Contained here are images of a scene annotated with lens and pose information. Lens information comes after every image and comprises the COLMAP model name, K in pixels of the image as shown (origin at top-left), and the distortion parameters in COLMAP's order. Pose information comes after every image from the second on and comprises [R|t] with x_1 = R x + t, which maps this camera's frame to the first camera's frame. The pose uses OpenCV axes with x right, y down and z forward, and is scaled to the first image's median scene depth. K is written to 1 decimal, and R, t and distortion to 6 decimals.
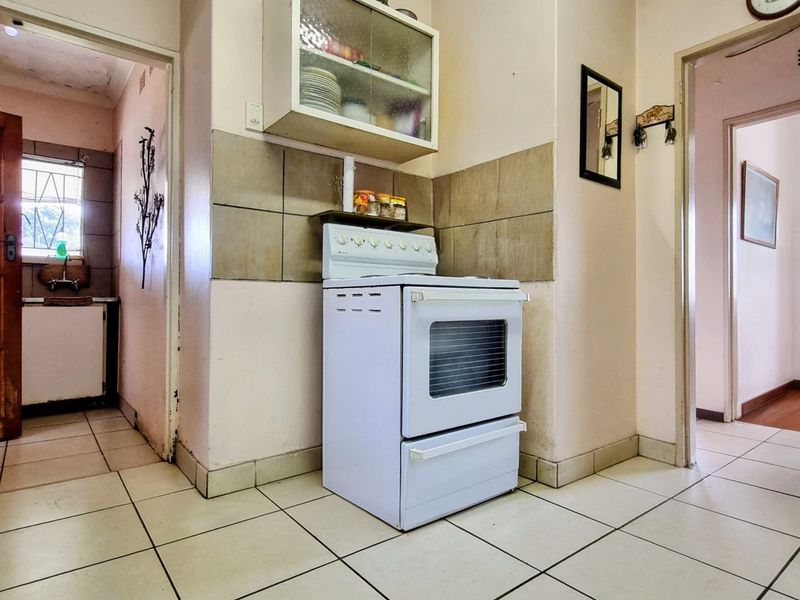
lens RADIAL K [[461.5, 0, 400.0], [0, 461.5, 300.0], [0, 0, 1]] dist [0.001171, 0.001631]
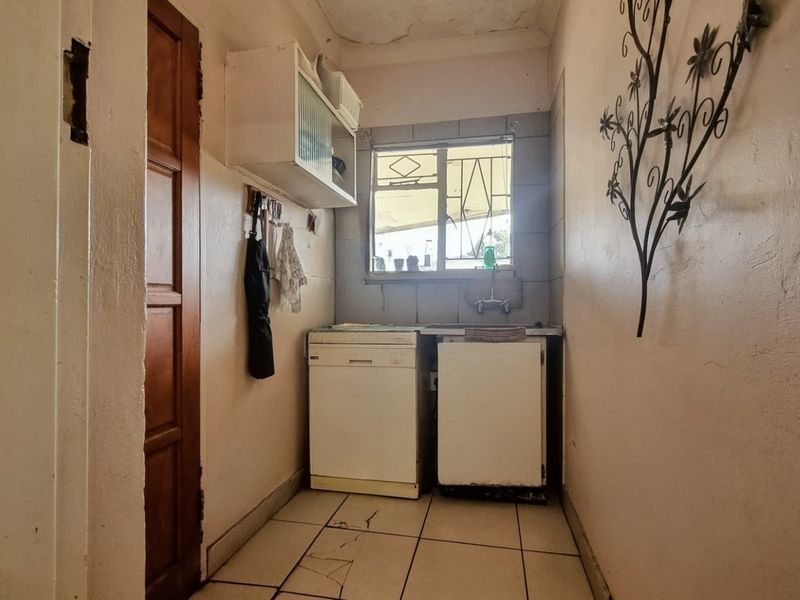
lens RADIAL K [[461.5, 0, 400.0], [0, 461.5, 300.0], [0, 0, 1]] dist [0.001171, 0.001631]
pose [[0.654234, -0.014527, -0.756153, -0.277170], [0.011954, 0.999889, -0.008867, -0.038505], [0.756198, -0.003238, 0.654335, 0.421743]]
